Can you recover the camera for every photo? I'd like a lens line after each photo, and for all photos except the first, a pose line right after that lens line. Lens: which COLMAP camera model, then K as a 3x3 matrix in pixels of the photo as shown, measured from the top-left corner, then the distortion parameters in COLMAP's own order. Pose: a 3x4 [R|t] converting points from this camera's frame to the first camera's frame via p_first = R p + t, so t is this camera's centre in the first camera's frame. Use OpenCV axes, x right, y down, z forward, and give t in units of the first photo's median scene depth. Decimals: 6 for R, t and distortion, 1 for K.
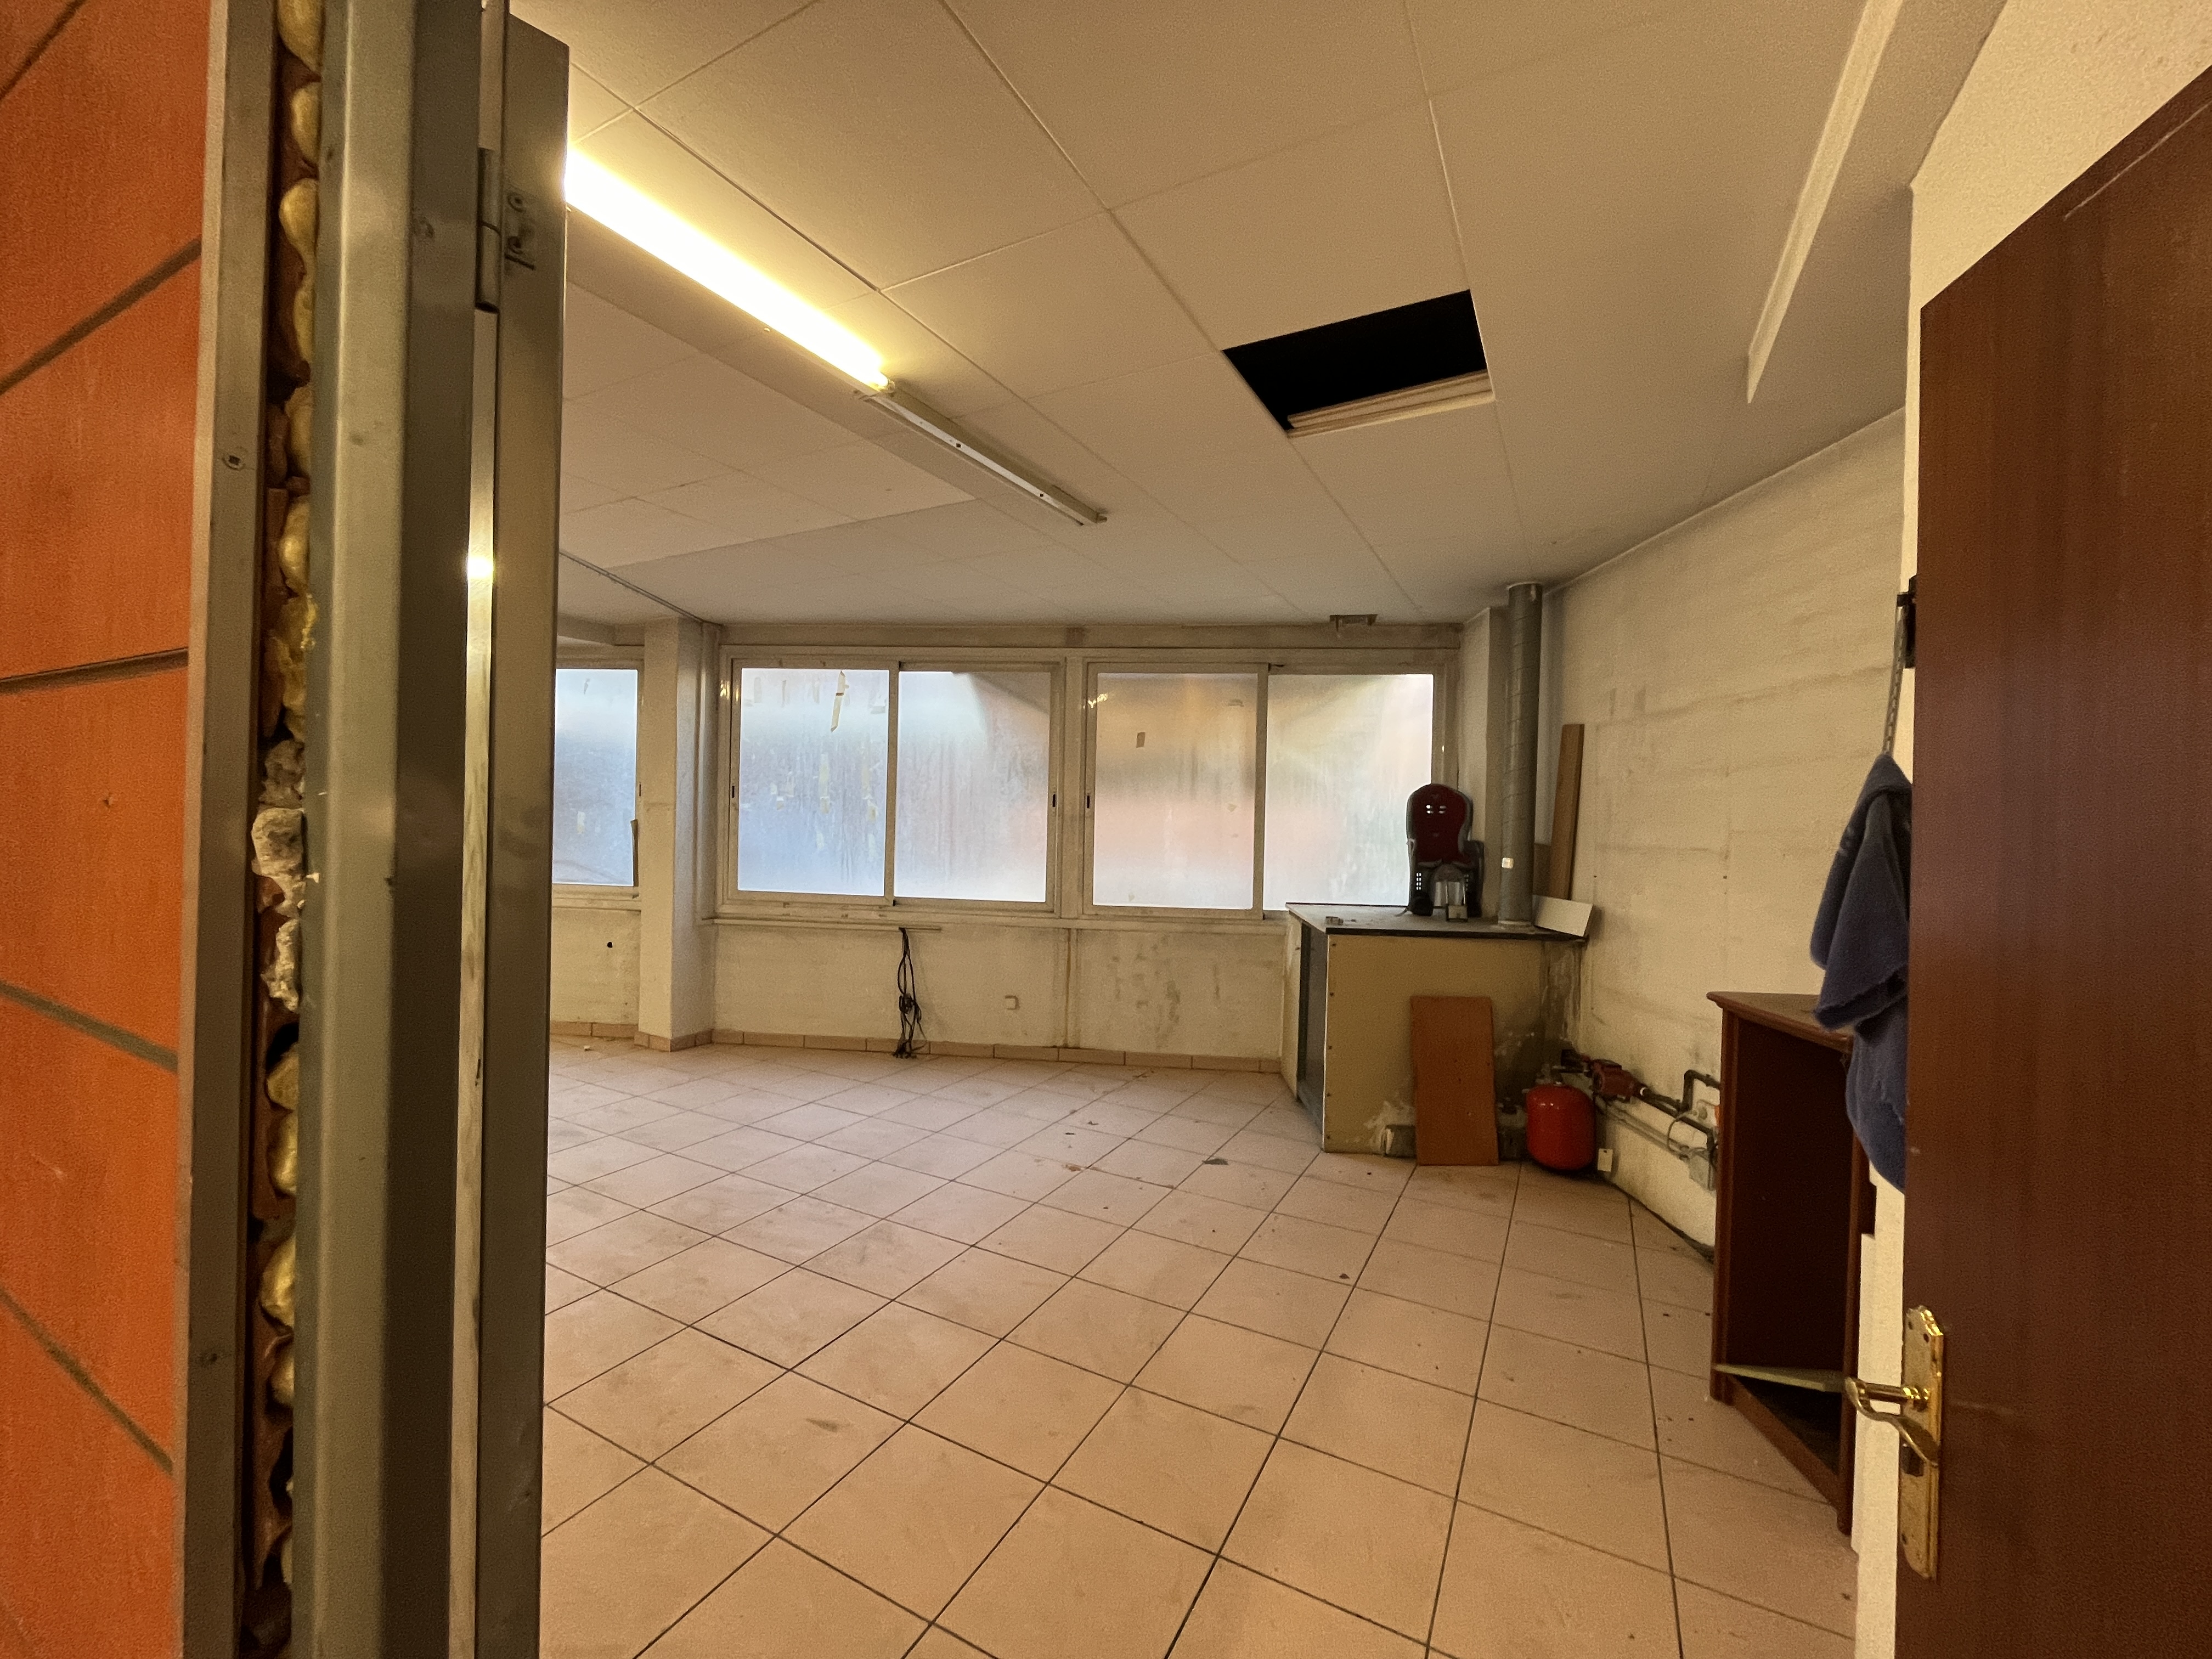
lens RADIAL K [[894.8, 0, 1105.2], [0, 894.8, 830.5], [0, 0, 1]] dist [-0.003477, -0.000133]
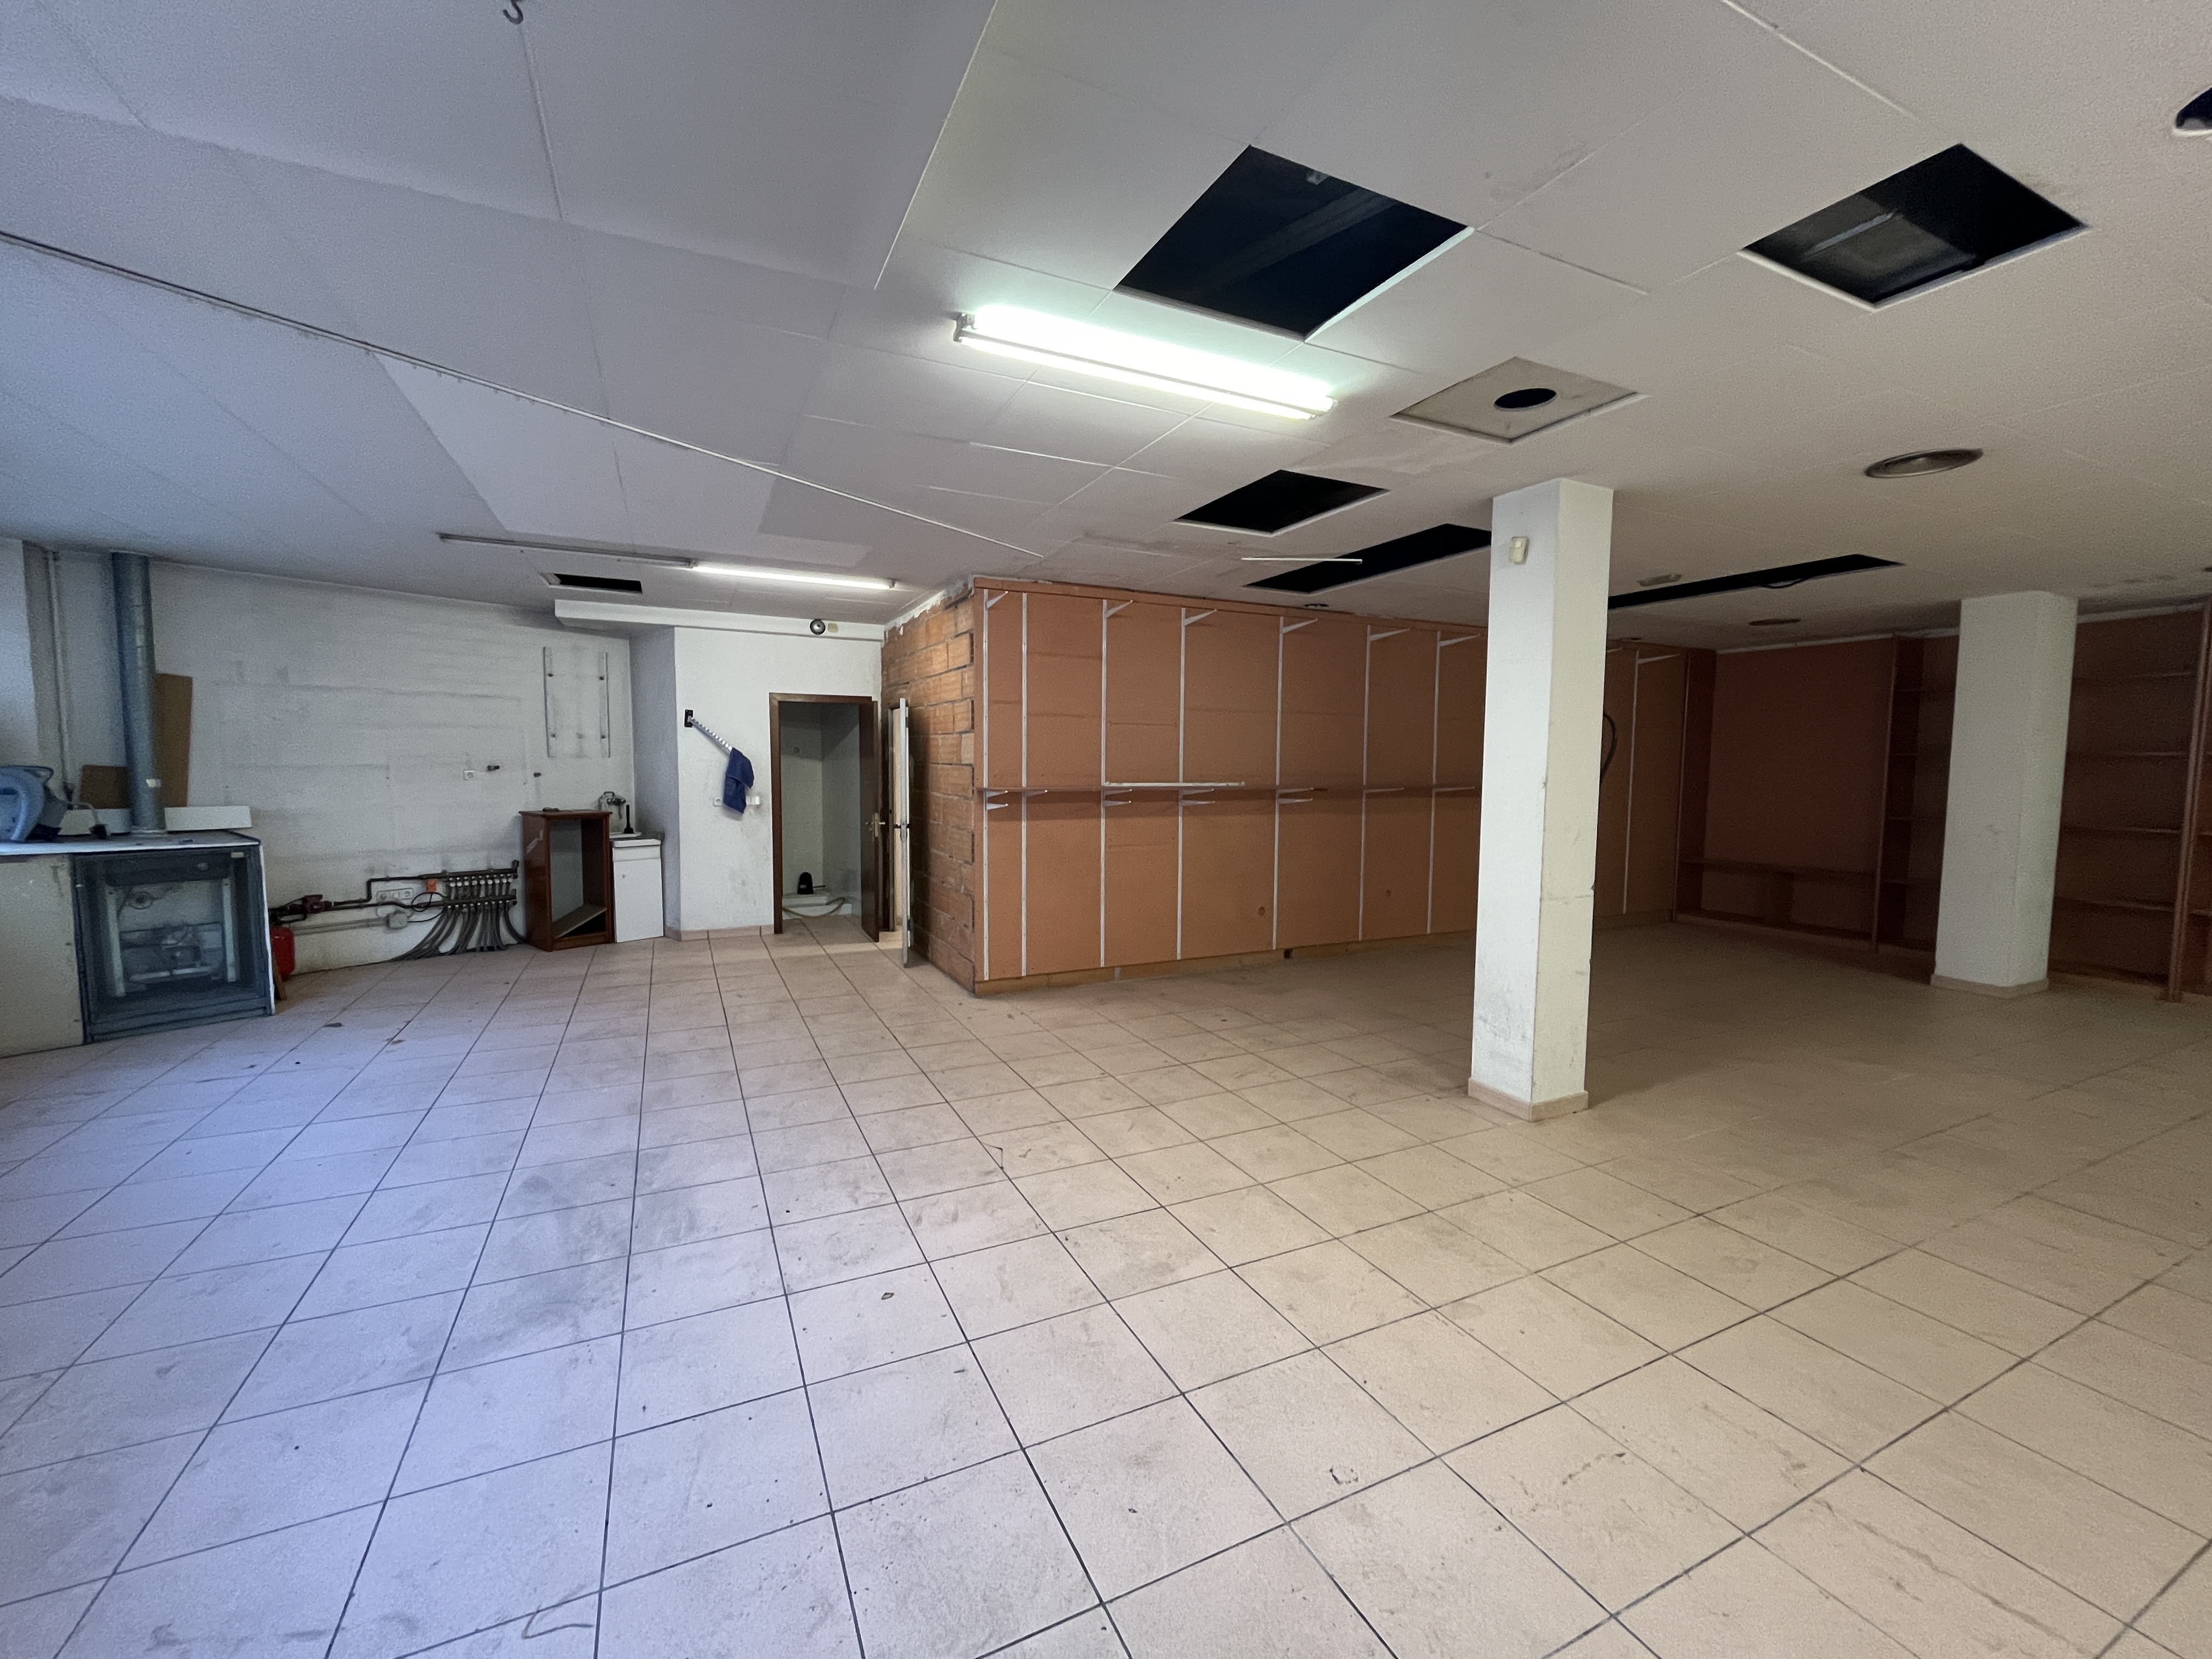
lens RADIAL K [[894.8, 0, 1102.2], [0, 894.8, 826.6], [0, 0, 1]] dist [-0.003477, -0.000133]
pose [[-0.808364, -0.073866, 0.584031, -1.056951], [-0.021422, 0.995131, 0.096210, -0.039649], [-0.588293, 0.065261, -0.806010, 0.975763]]
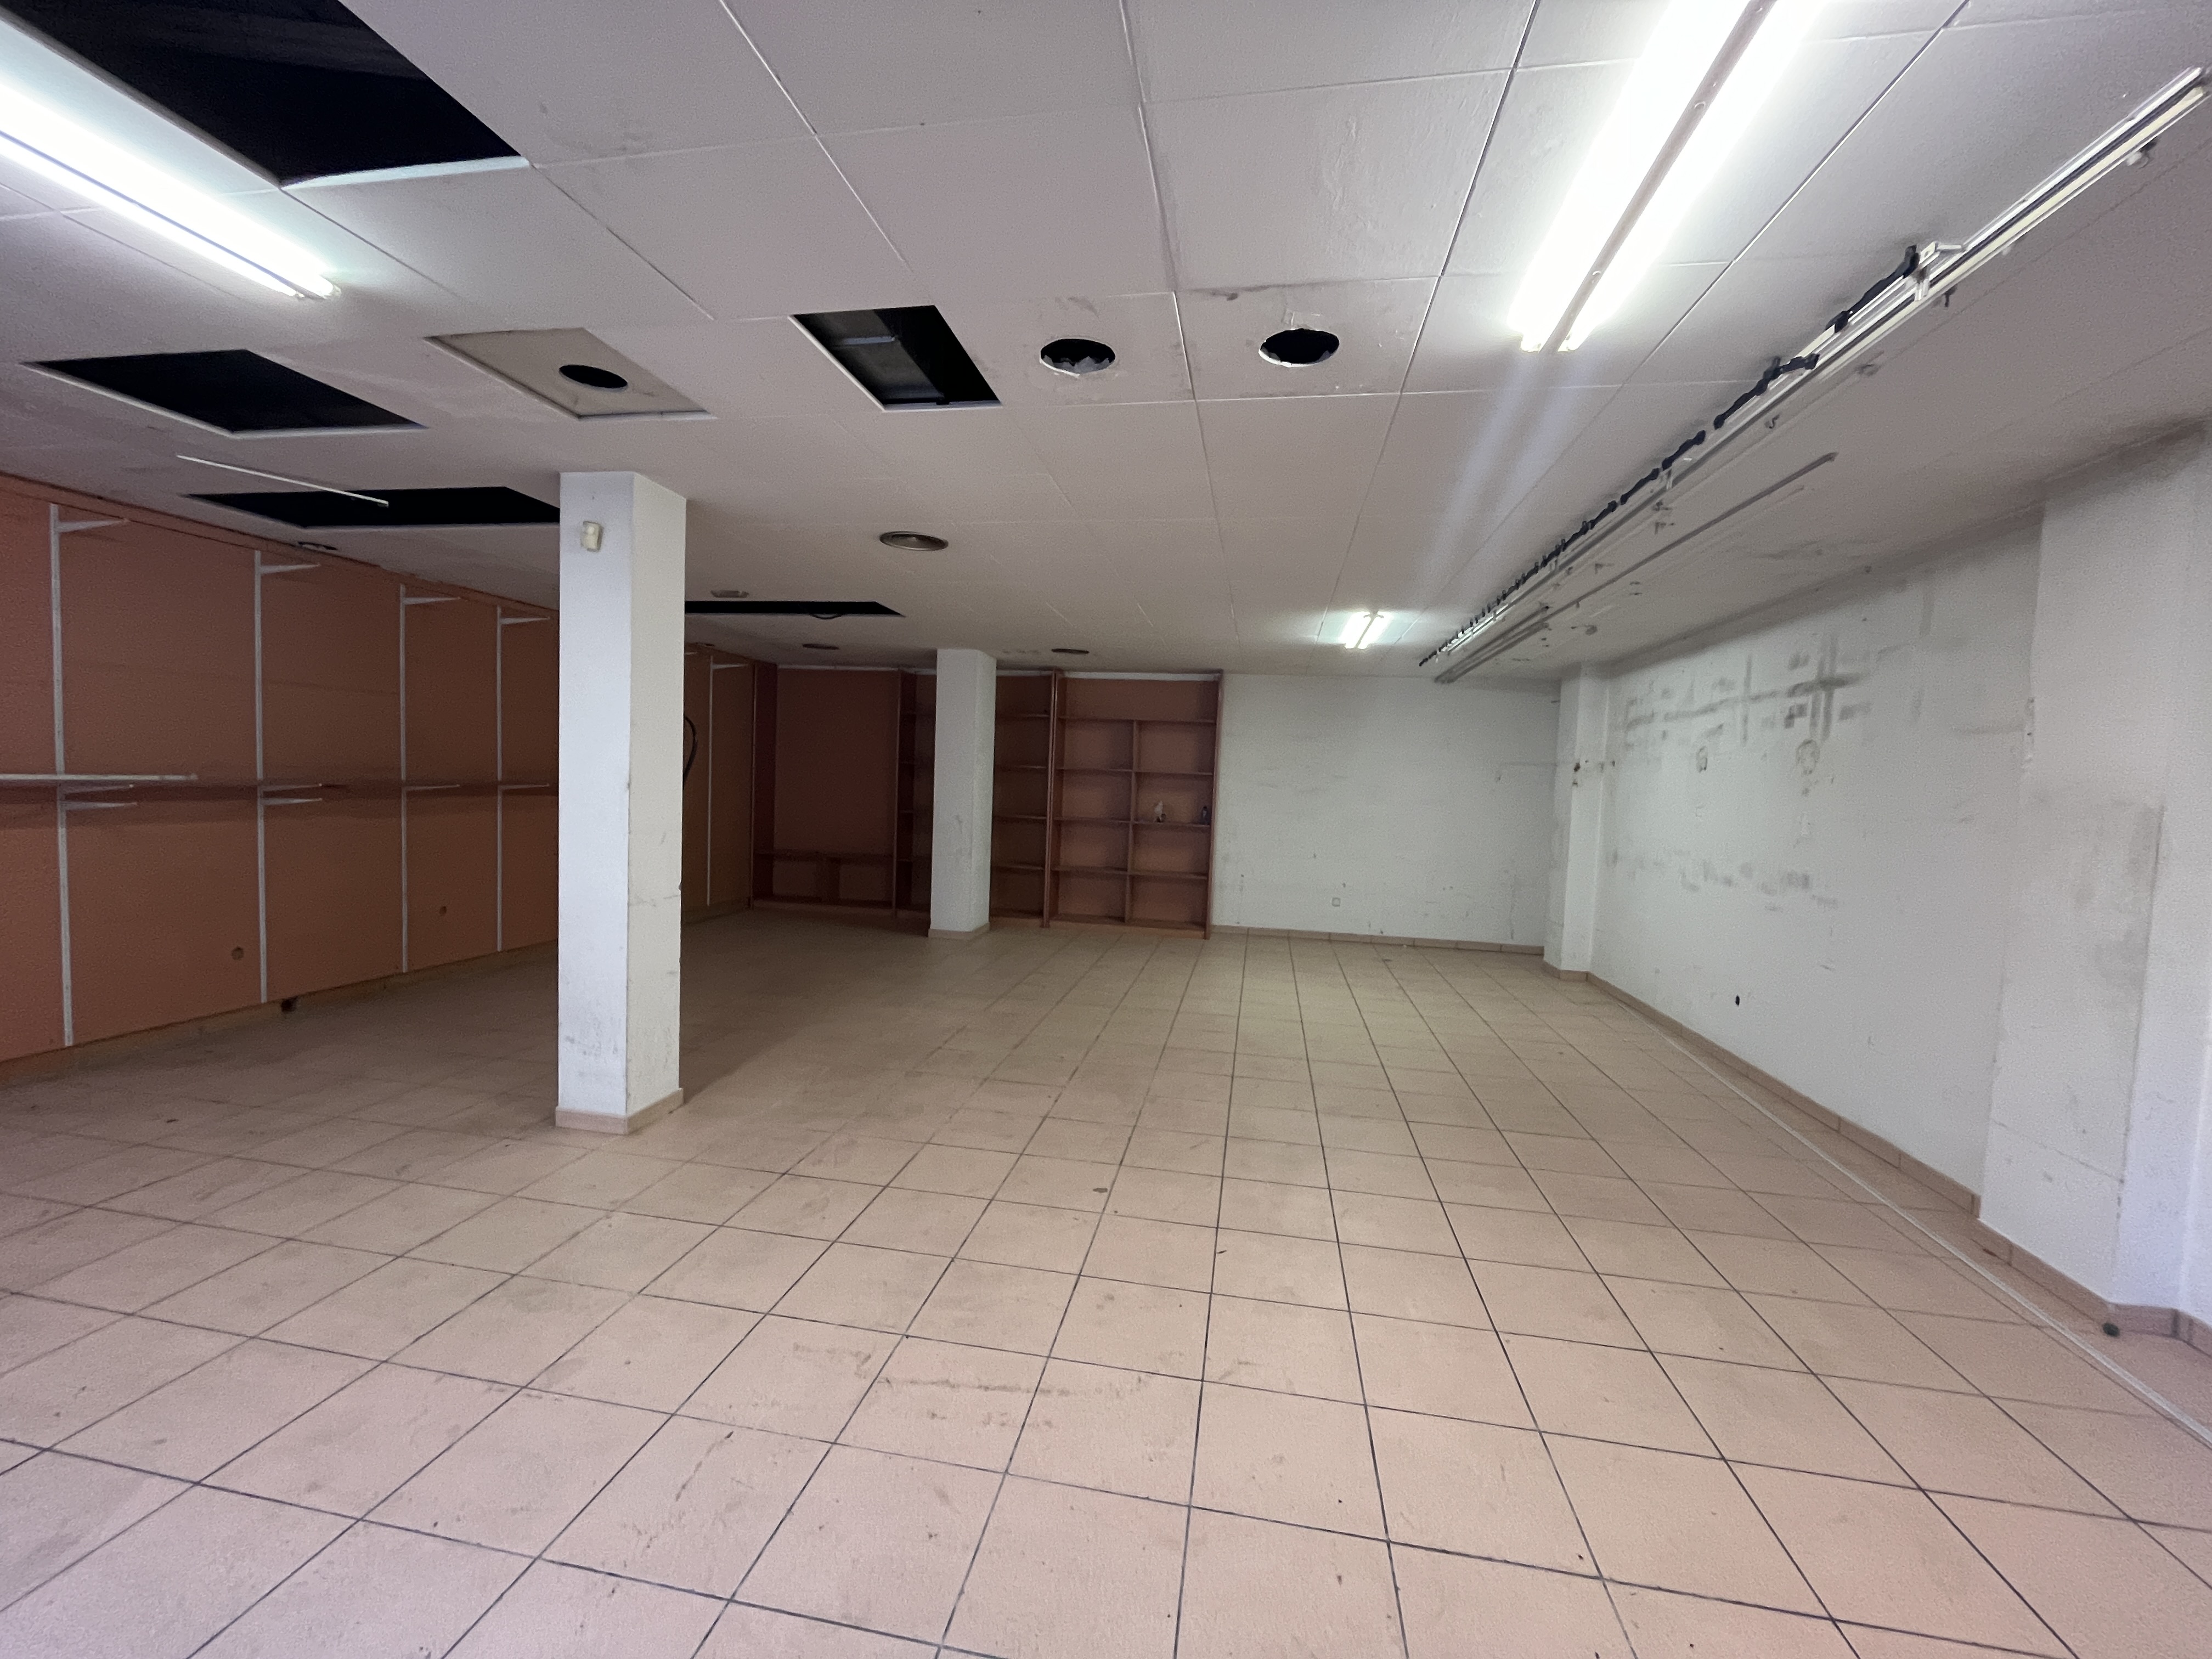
lens RADIAL K [[894.8, 0, 1102.8], [0, 894.8, 829.5], [0, 0, 1]] dist [-0.003477, -0.000133]
pose [[-0.947471, -0.043260, -0.316903, -1.053482], [-0.065678, 0.996011, 0.060398, -0.044036], [0.313026, 0.078039, -0.946533, 0.963912]]
